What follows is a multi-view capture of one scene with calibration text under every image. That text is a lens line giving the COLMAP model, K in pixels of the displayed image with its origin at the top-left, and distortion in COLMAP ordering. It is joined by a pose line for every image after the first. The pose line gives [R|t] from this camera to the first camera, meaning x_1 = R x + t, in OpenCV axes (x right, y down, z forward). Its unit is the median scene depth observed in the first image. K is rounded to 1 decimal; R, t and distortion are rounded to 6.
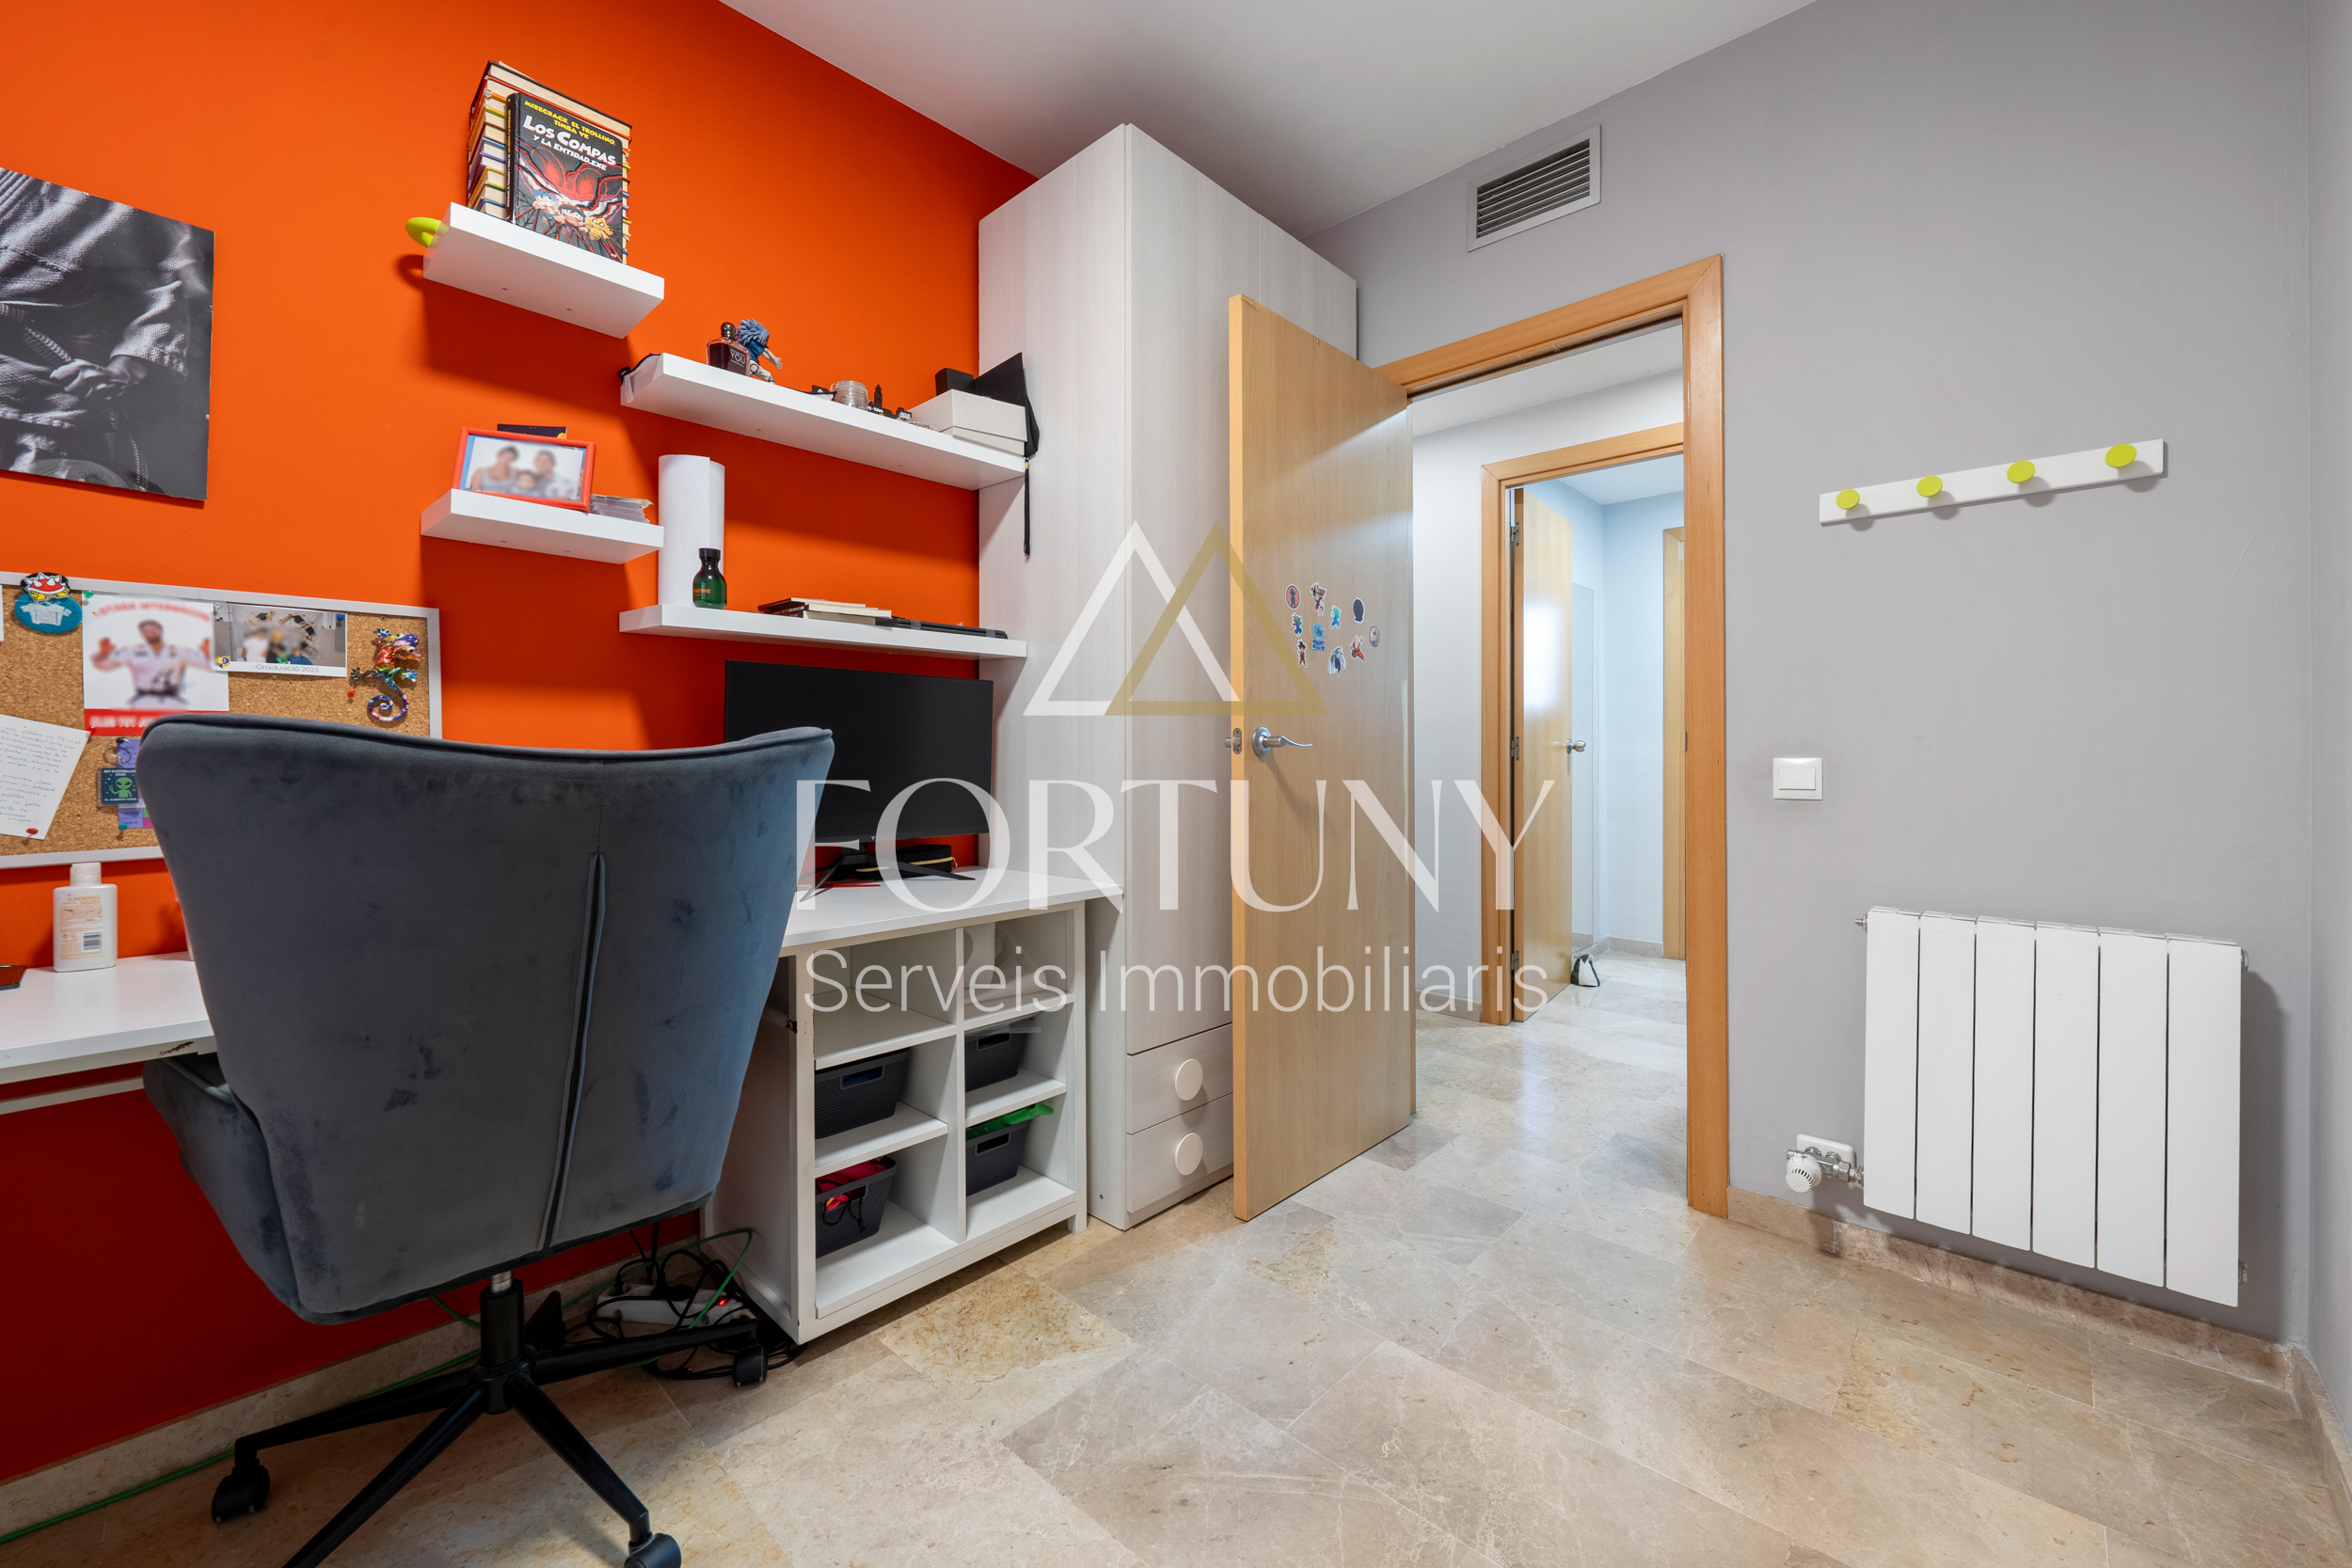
lens RADIAL K [[922.3, 0, 1170.9], [0, 922.3, 763.5], [0, 0, 1]] dist [-0.002481, 0.000181]
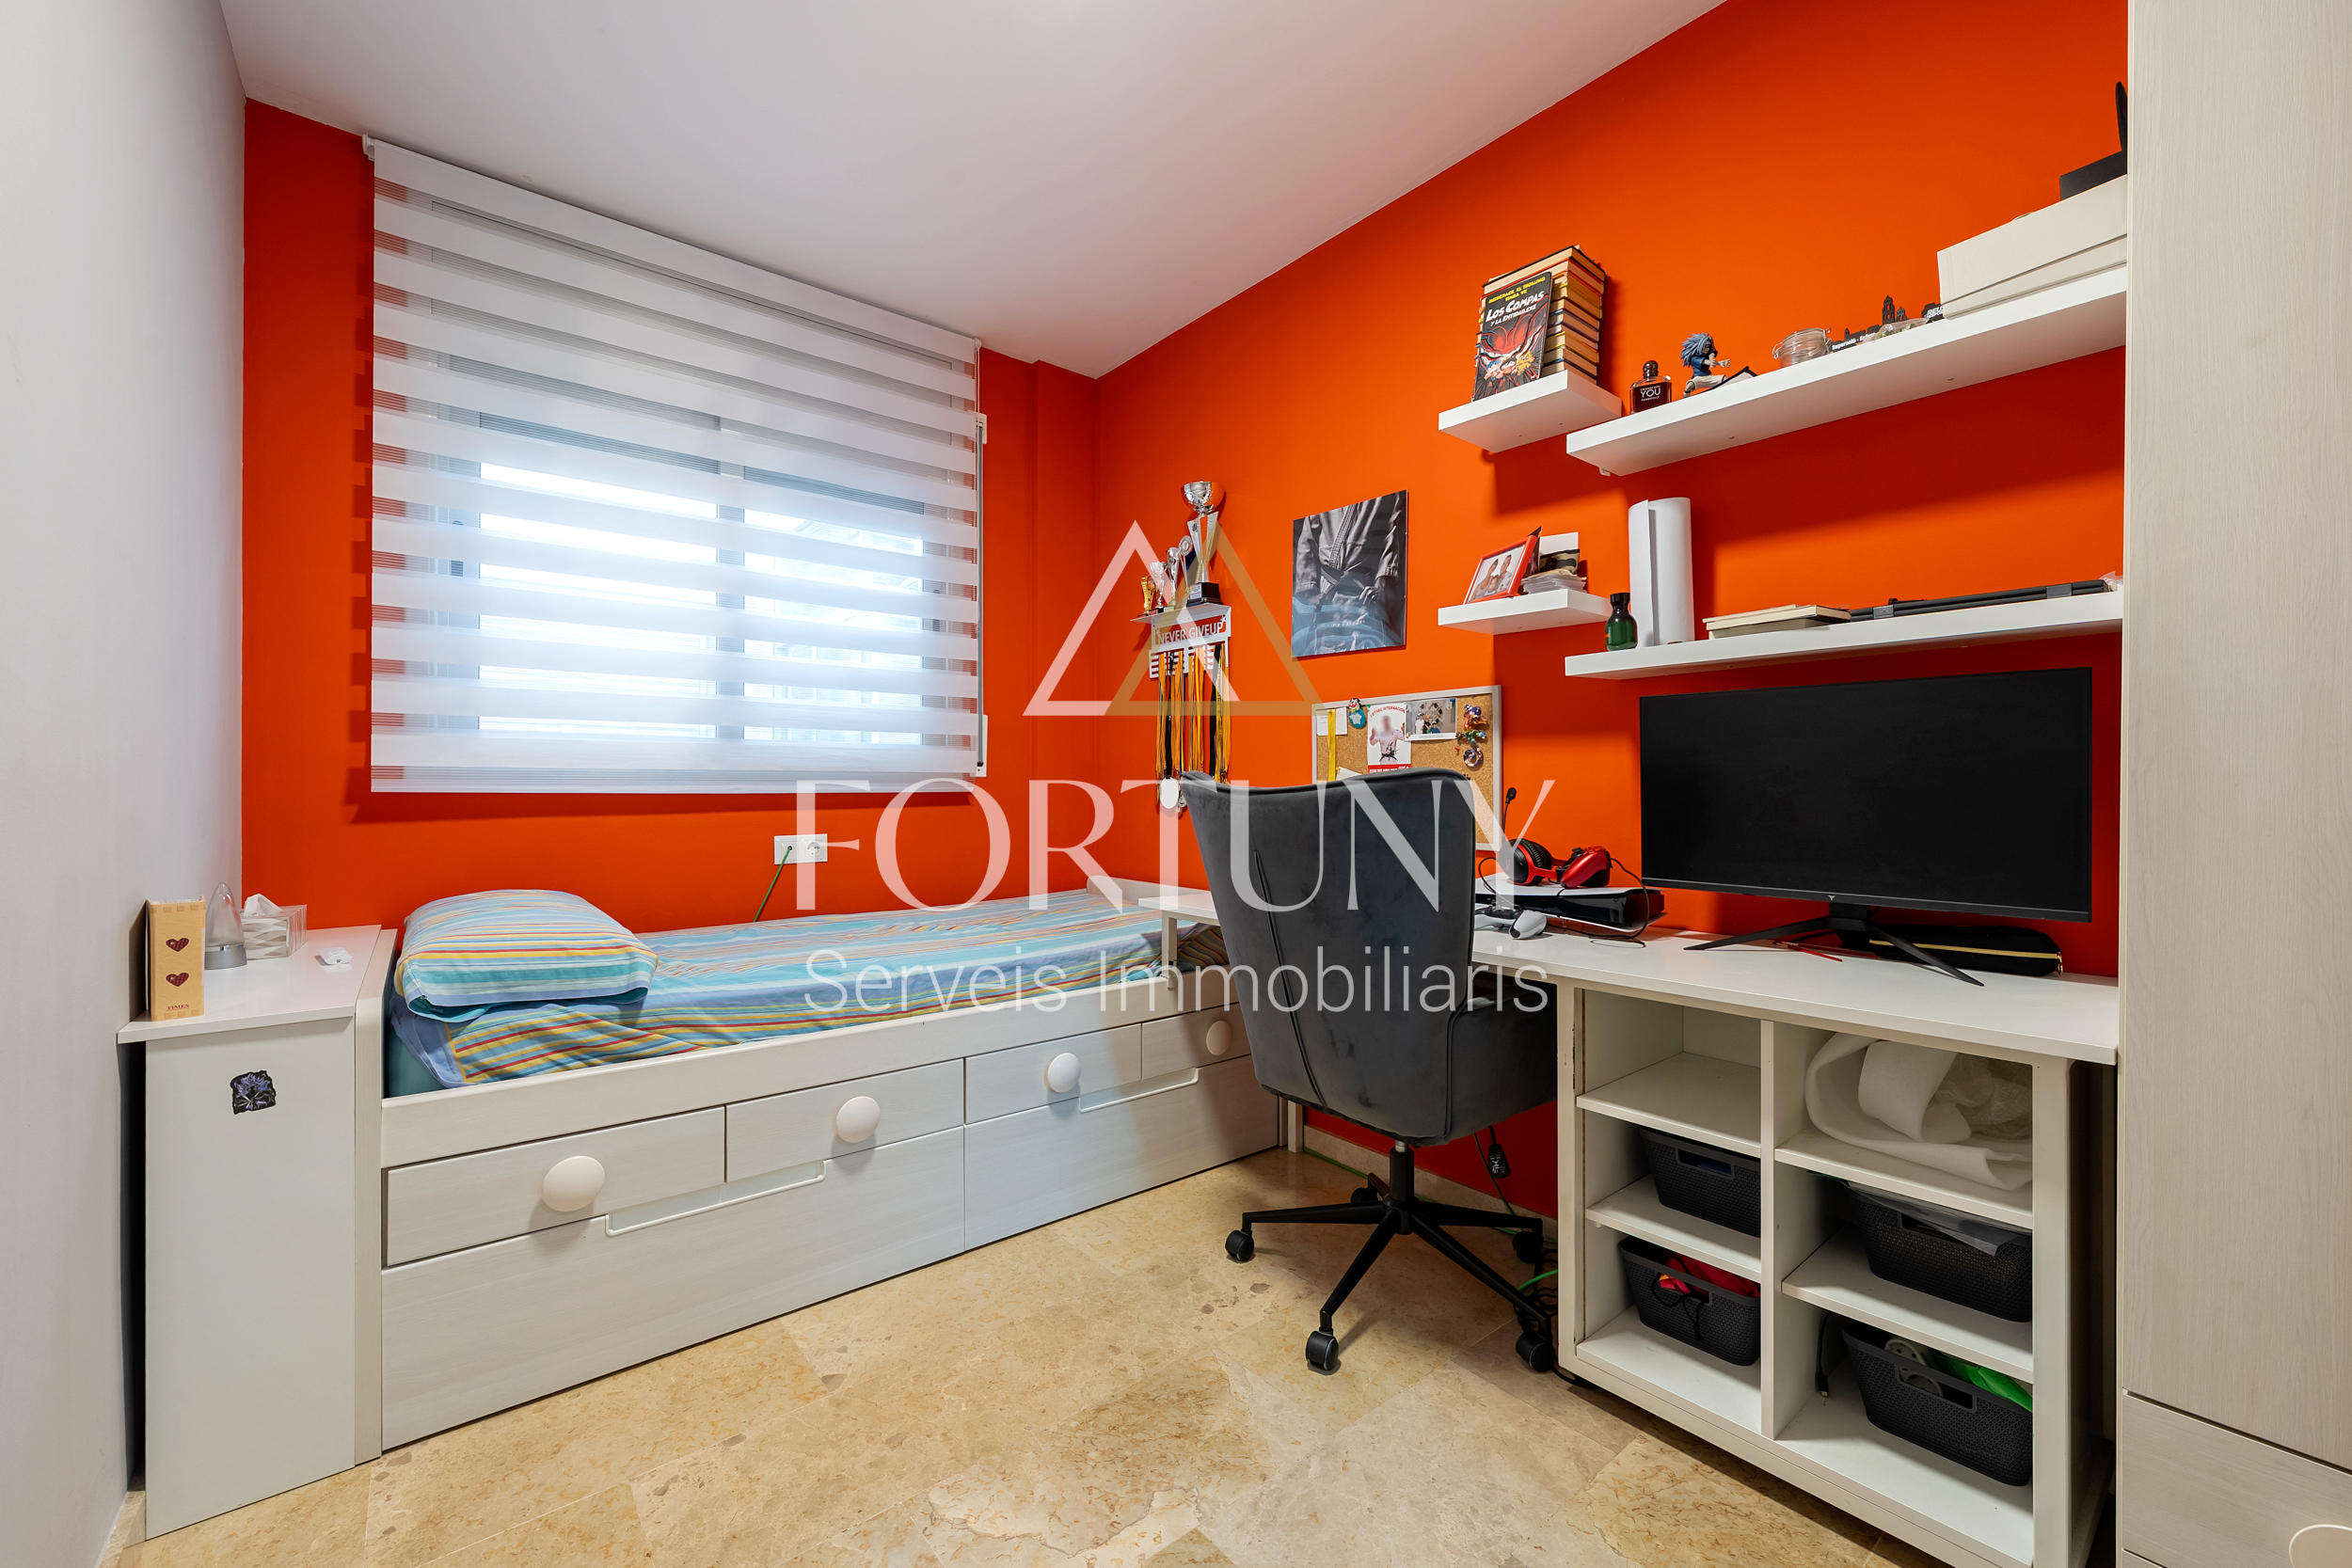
lens RADIAL K [[922.3, 0, 1170.6], [0, 922.3, 788.8], [0, 0, 1]] dist [-0.002481, 0.000181]
pose [[-0.134451, 0.003787, -0.990913, 0.690590], [-0.005883, 0.999972, 0.004620, -0.014300], [0.990903, 0.006451, -0.134425, 0.725806]]
